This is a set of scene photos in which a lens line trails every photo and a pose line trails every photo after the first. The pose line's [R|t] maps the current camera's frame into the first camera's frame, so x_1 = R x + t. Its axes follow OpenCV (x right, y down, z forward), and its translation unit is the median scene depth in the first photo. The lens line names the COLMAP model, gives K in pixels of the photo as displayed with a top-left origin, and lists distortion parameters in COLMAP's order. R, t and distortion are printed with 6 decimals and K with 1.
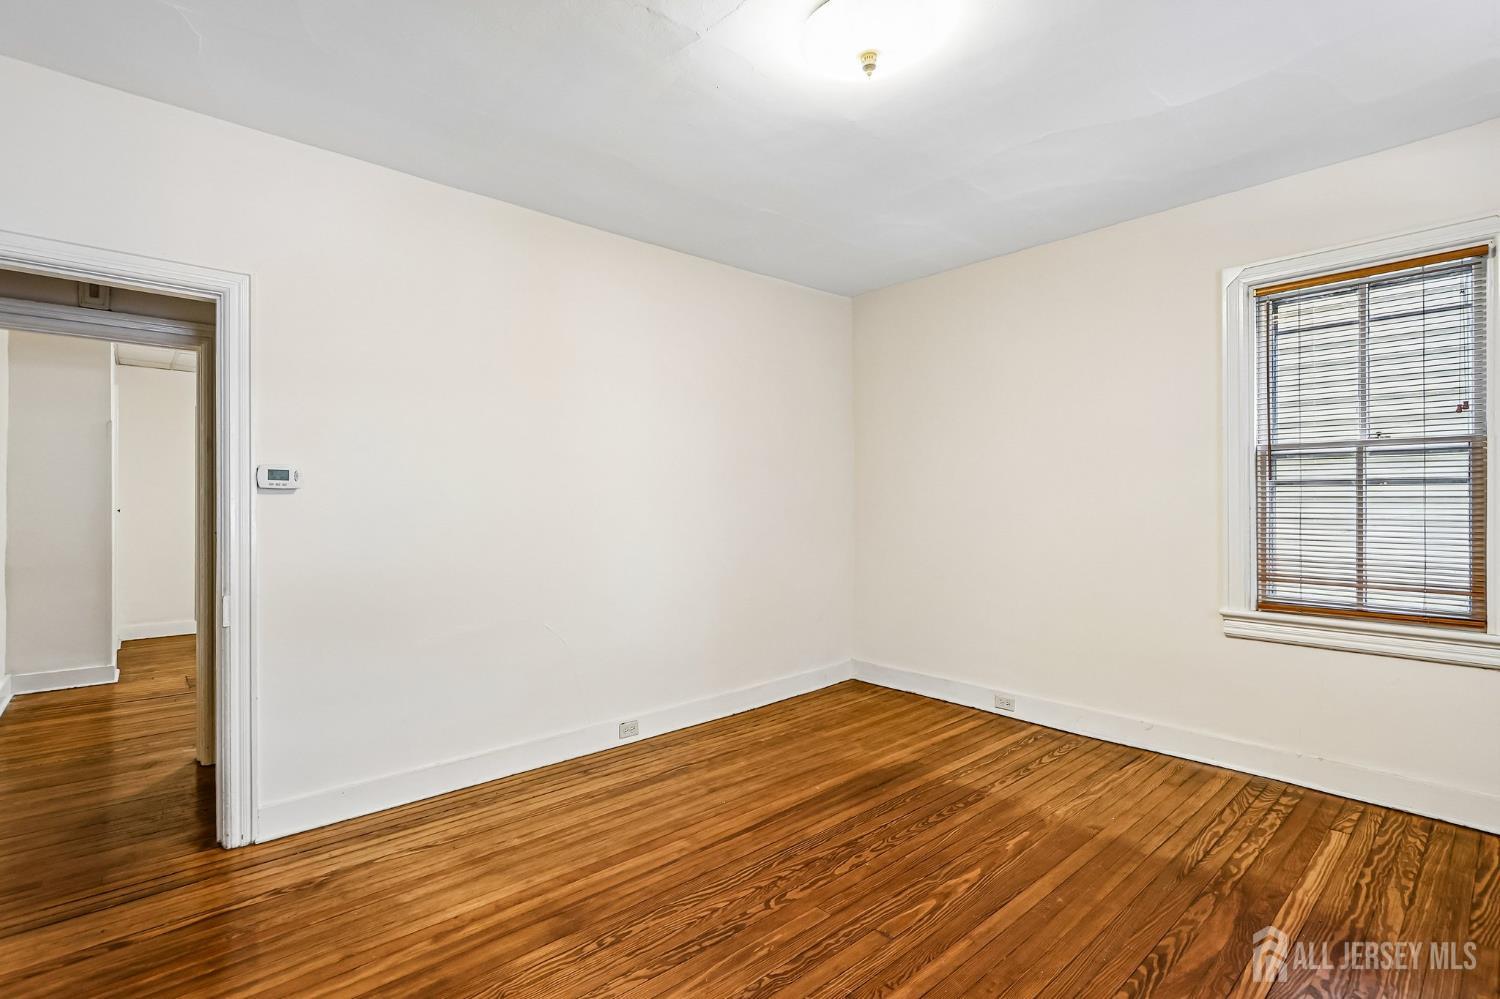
lens RADIAL K [[692.1, 0, 735.7], [0, 692.1, 495.0], [0, 0, 1]] dist [-0.000501, 0.000763]
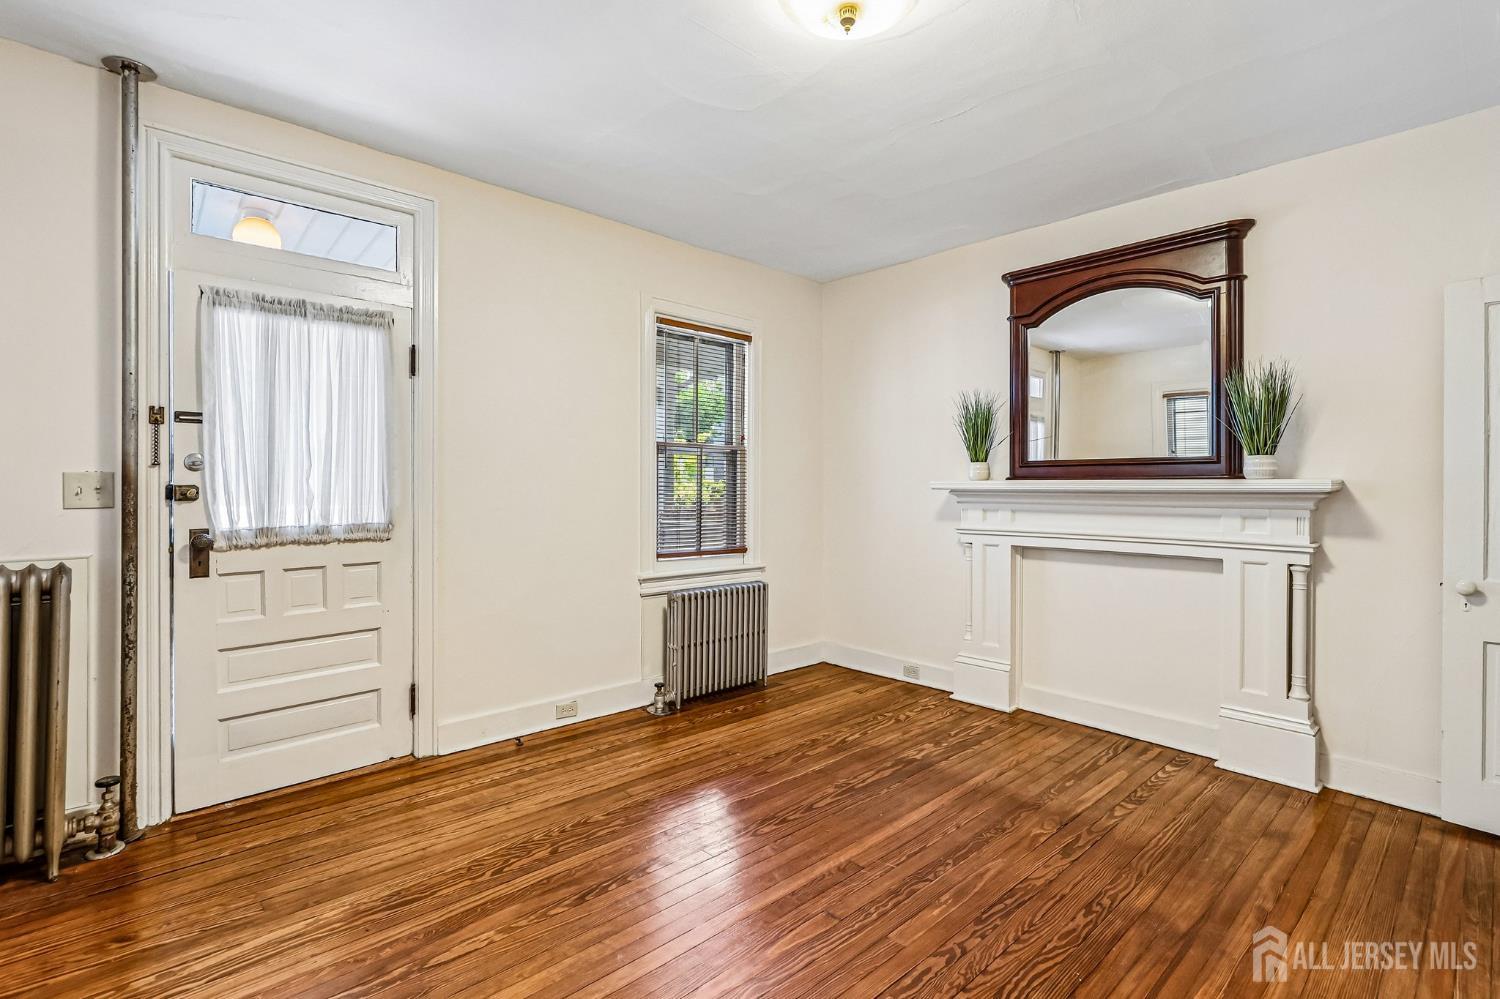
lens RADIAL K [[708.5, 0, 725.4], [0, 708.5, 482.2], [0, 0, 1]] dist [-0.000882, -0.000232]
pose [[-0.999944, -0.002668, -0.010240, 0.280387], [-0.002499, 0.999860, -0.016542, 0.016286], [0.010282, -0.016516, -0.999811, 1.499026]]
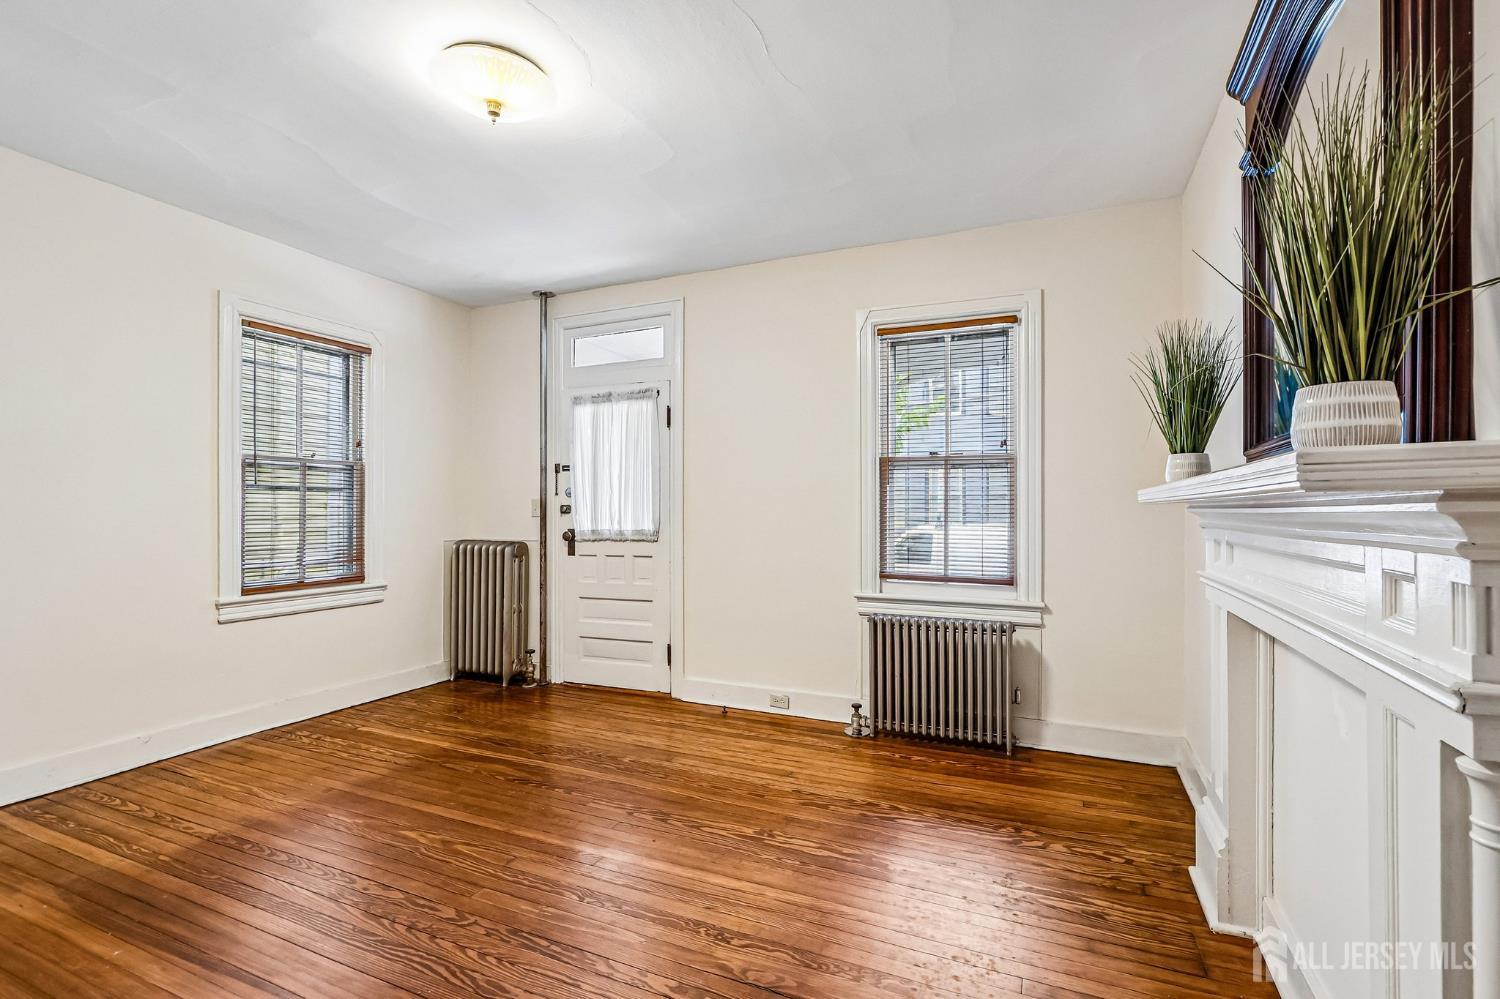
lens RADIAL K [[688.6, 0, 744.3], [0, 688.6, 508.8], [0, 0, 1]] dist [-0.000054, 0.000723]
pose [[-0.411002, 0.000365, 0.911634, -0.761904], [-0.011278, 0.999921, -0.005485, 0.020535], [-0.911564, -0.012536, -0.410966, 0.829326]]
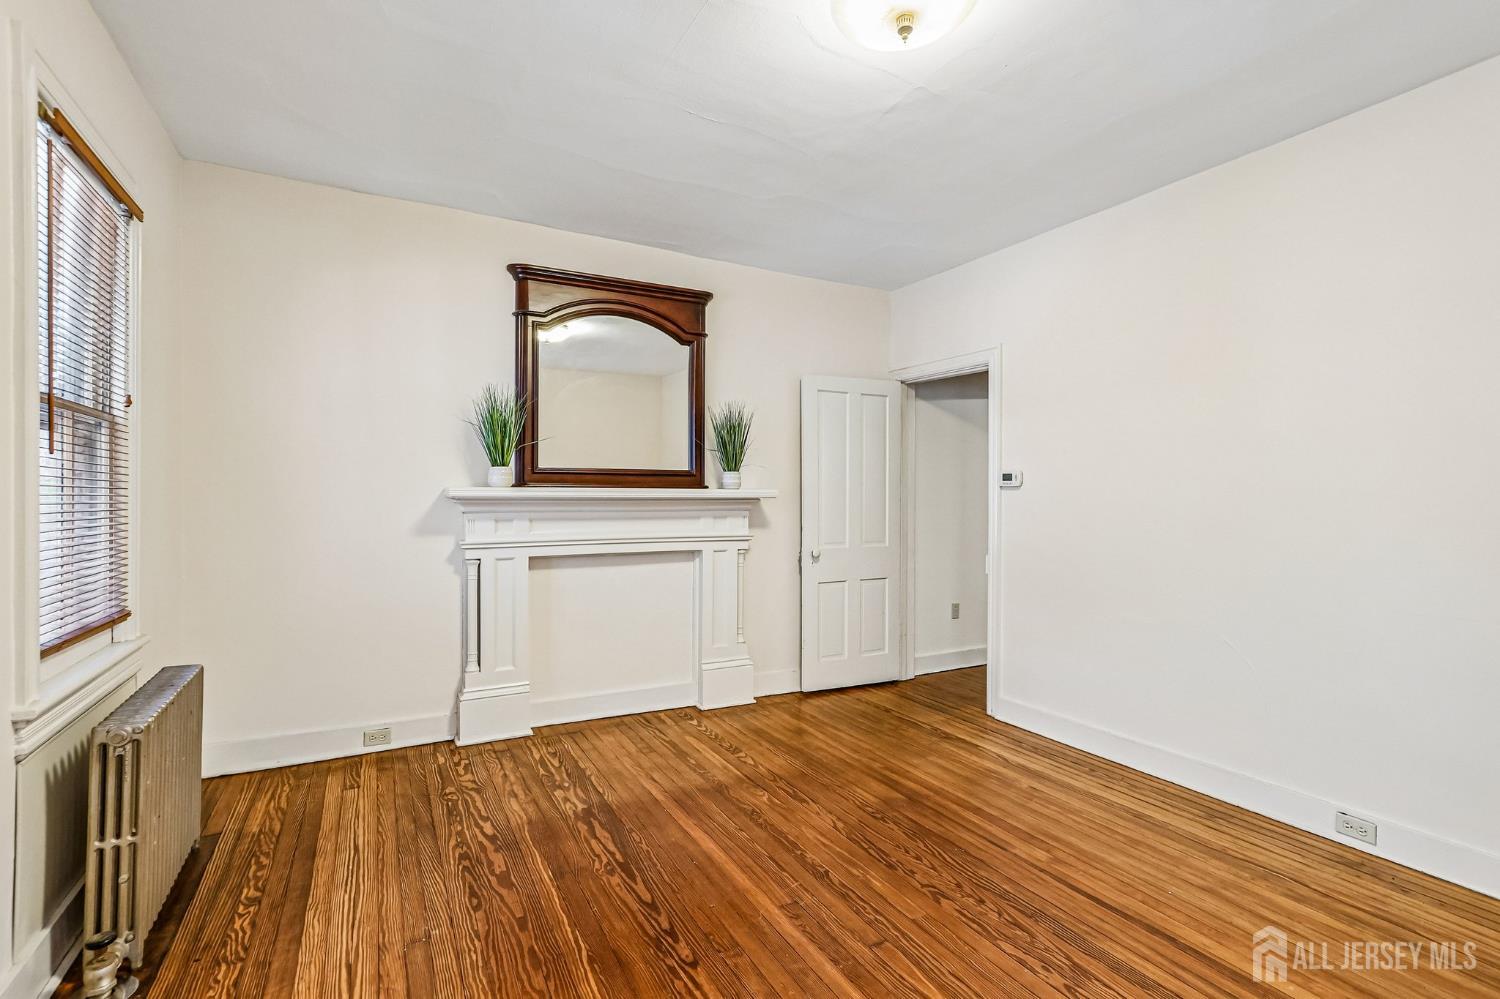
lens RADIAL K [[695.7, 0, 748.4], [0, 695.7, 496.4], [0, 0, 1]] dist [-0.002930, -0.000066]
pose [[-0.220107, 0.002687, -0.975472, 0.880534], [0.006475, 0.999978, 0.001294, 0.005663], [0.975454, -0.006031, -0.220119, 0.765736]]
